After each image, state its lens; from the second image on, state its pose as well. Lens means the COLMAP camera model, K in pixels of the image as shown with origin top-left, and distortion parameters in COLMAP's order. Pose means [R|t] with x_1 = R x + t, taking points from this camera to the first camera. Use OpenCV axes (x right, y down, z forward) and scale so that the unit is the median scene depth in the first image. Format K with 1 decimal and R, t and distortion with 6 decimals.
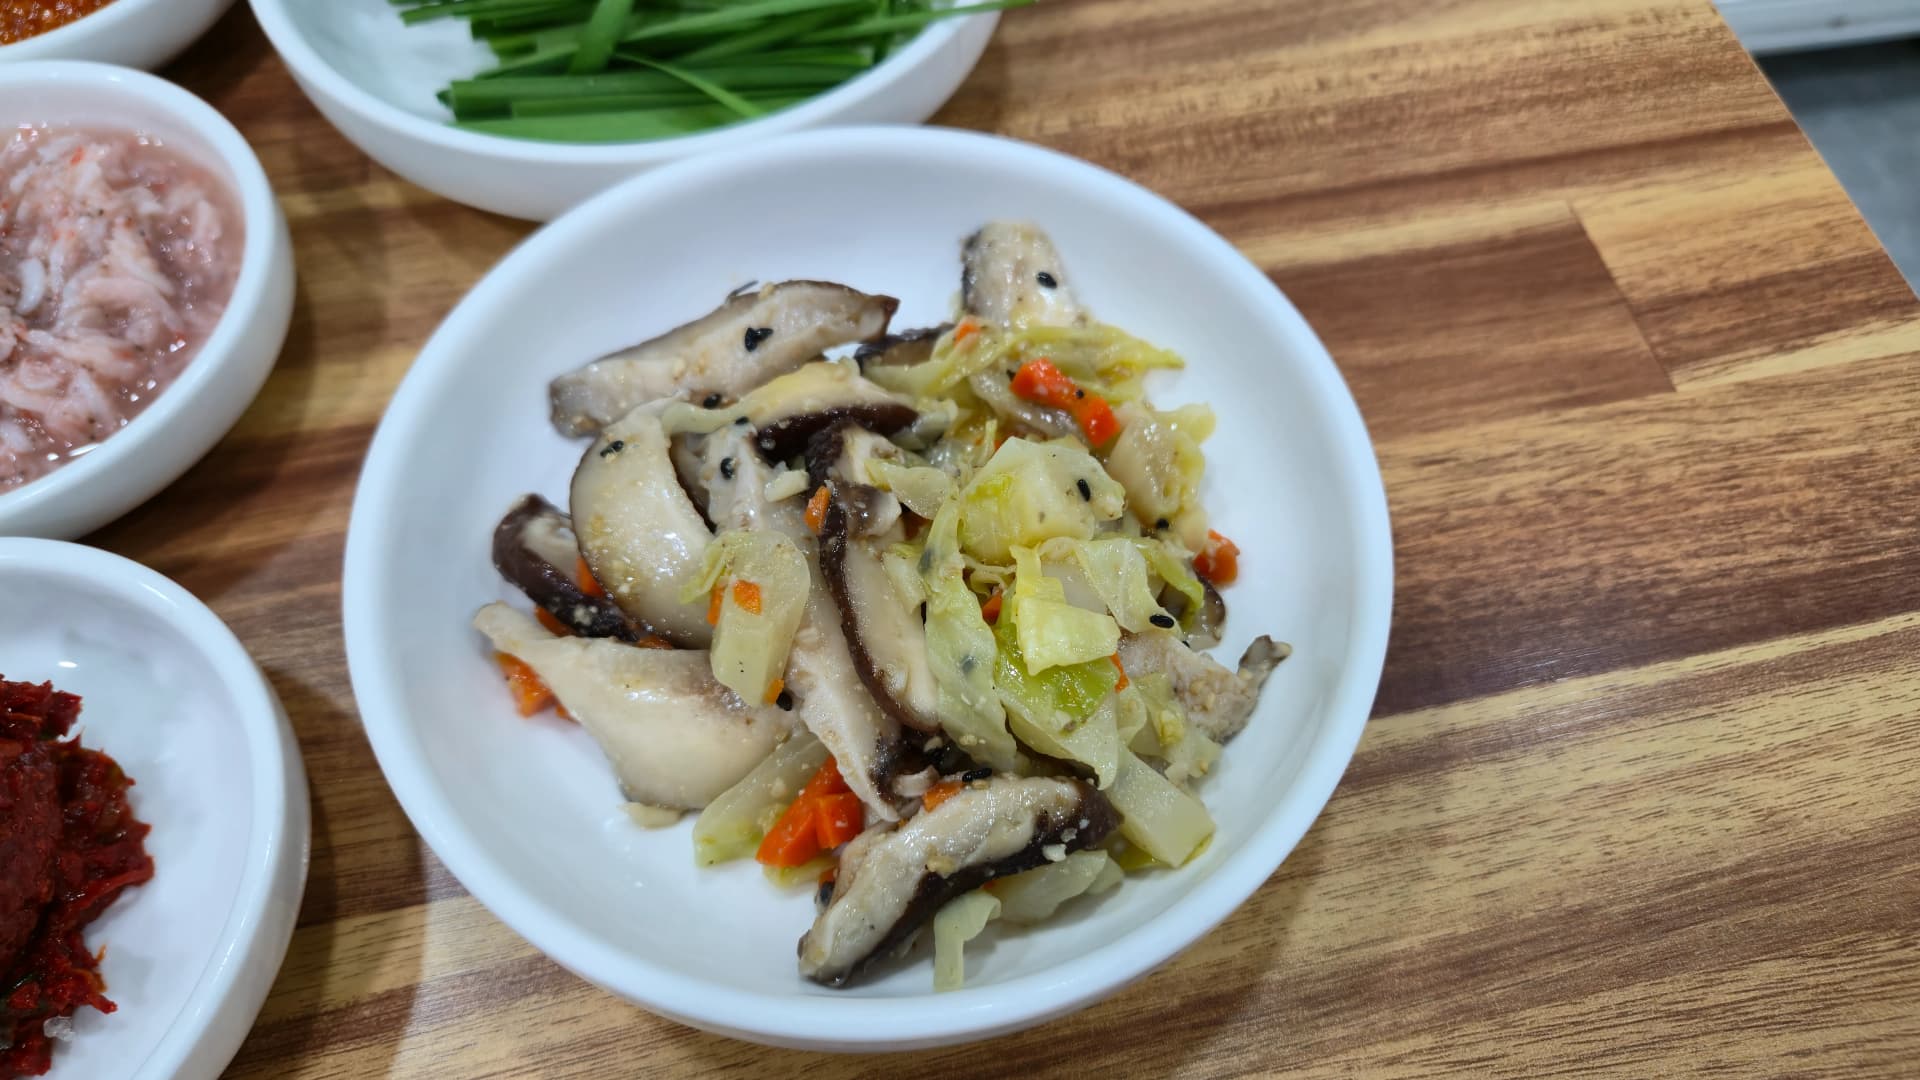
lens RADIAL K [[1420.6, 0, 951.5], [0, 1420.6, 542.8], [0, 0, 1]] dist [0.000923, -0.001895]
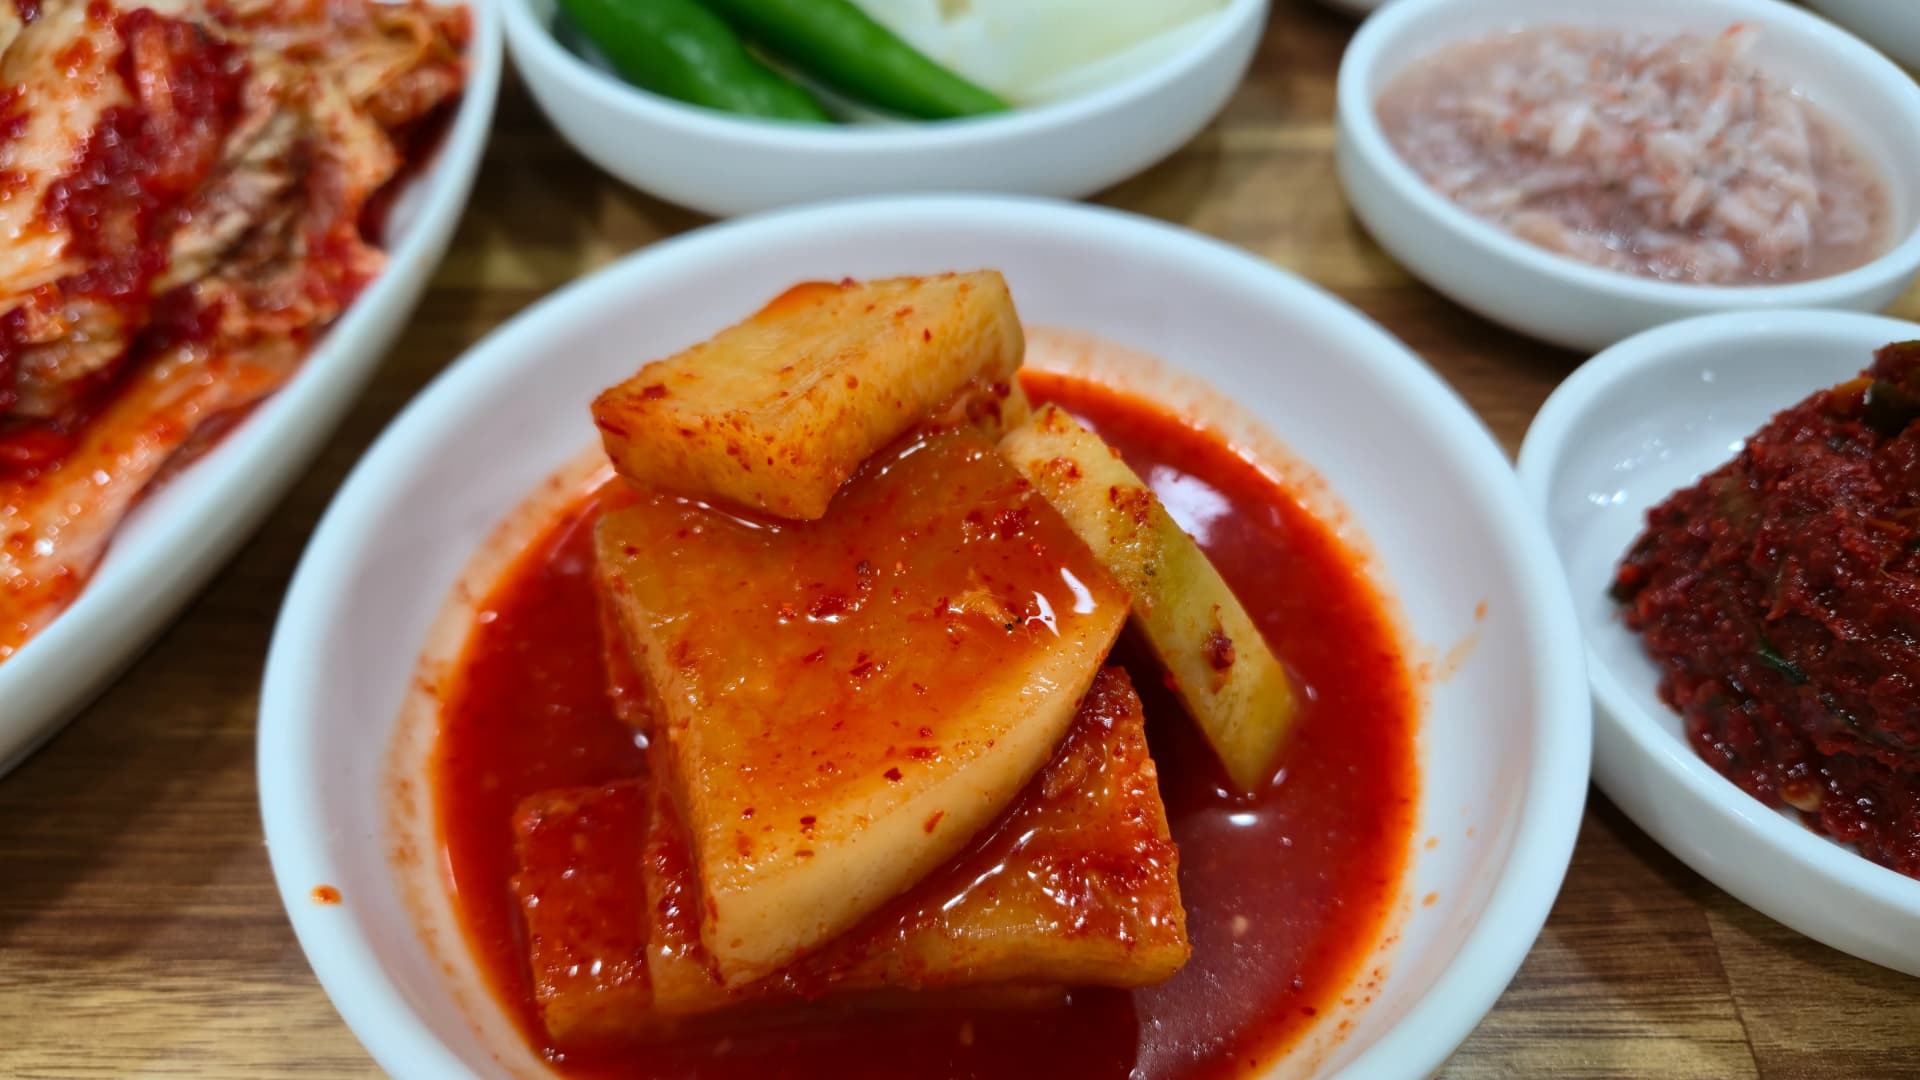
lens RADIAL K [[1420.6, 0, 951.5], [0, 1420.6, 542.8], [0, 0, 1]] dist [0.000923, -0.001895]
pose [[0.975181, 0.144214, -0.168002, -0.991800], [-0.172306, 0.970818, -0.166804, 0.388715], [0.139044, 0.191612, 0.971572, -0.026343]]
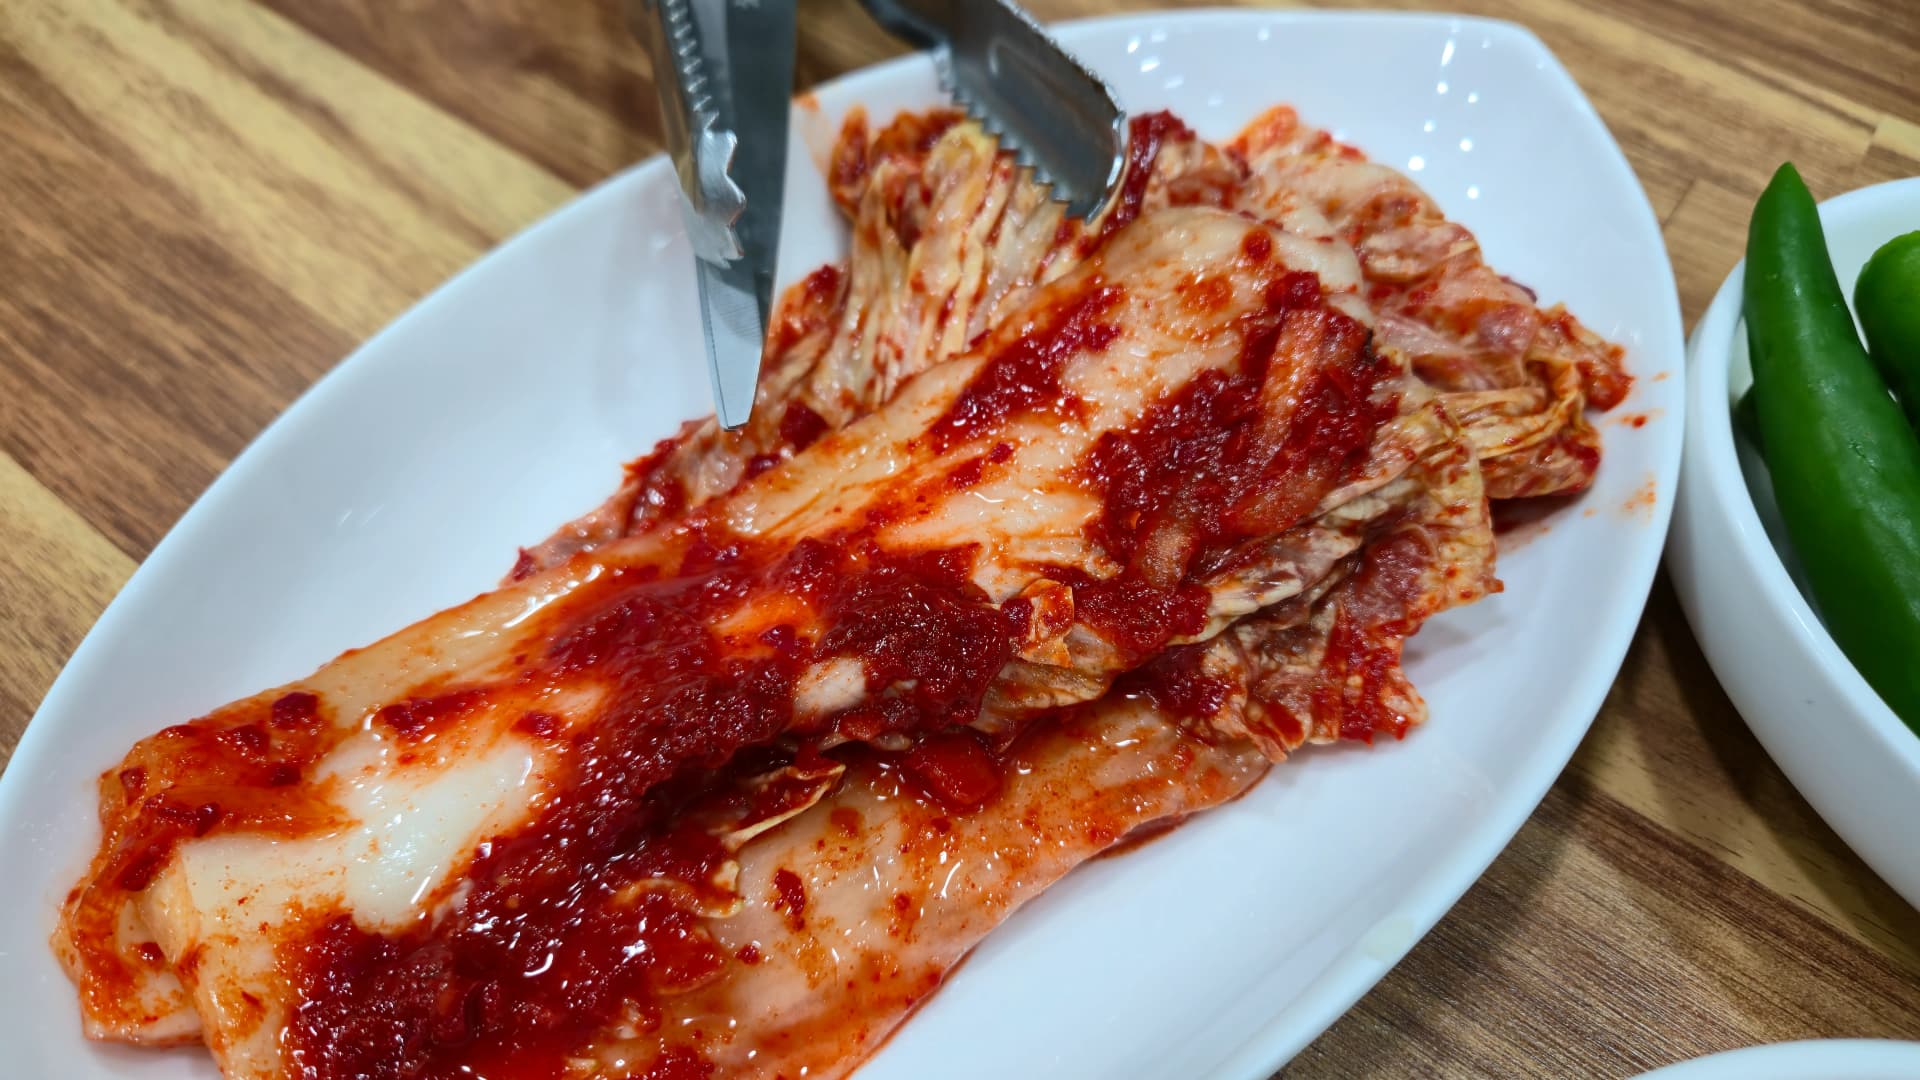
lens RADIAL K [[1420.6, 0, 951.5], [0, 1420.6, 542.8], [0, 0, 1]] dist [0.000923, -0.001895]
pose [[0.671383, 0.600044, -0.434963, -1.472477], [-0.661059, 0.750193, 0.014541, 0.185143], [0.335031, 0.277774, 0.900331, 0.062121]]
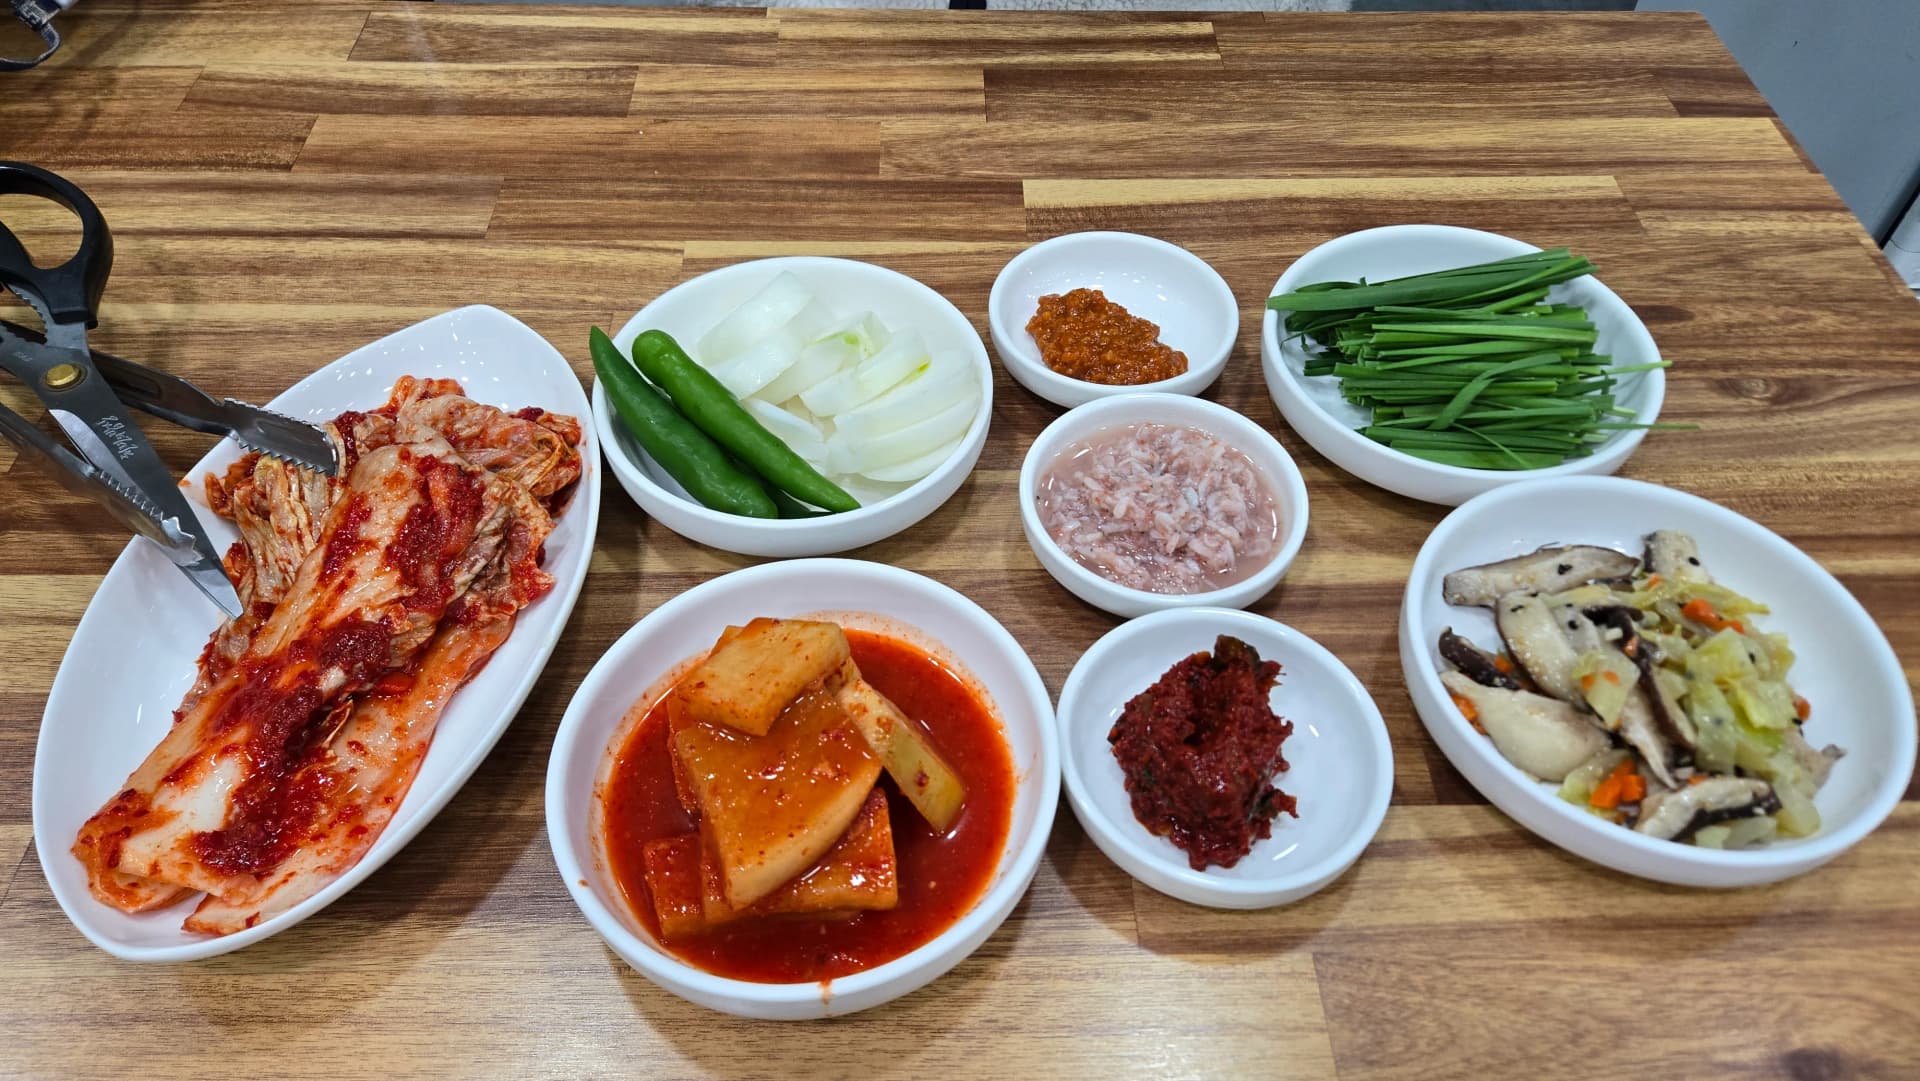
lens RADIAL K [[1345.1, 0, 960.0], [0, 1345.1, 540.5], [0, 0, 1]] dist [0.079115, -0.061269]
pose [[0.983974, 0.134369, -0.117217, -0.767850], [-0.154174, 0.971382, -0.180683, 0.309299], [0.089584, 0.195860, 0.976531, -1.032746]]
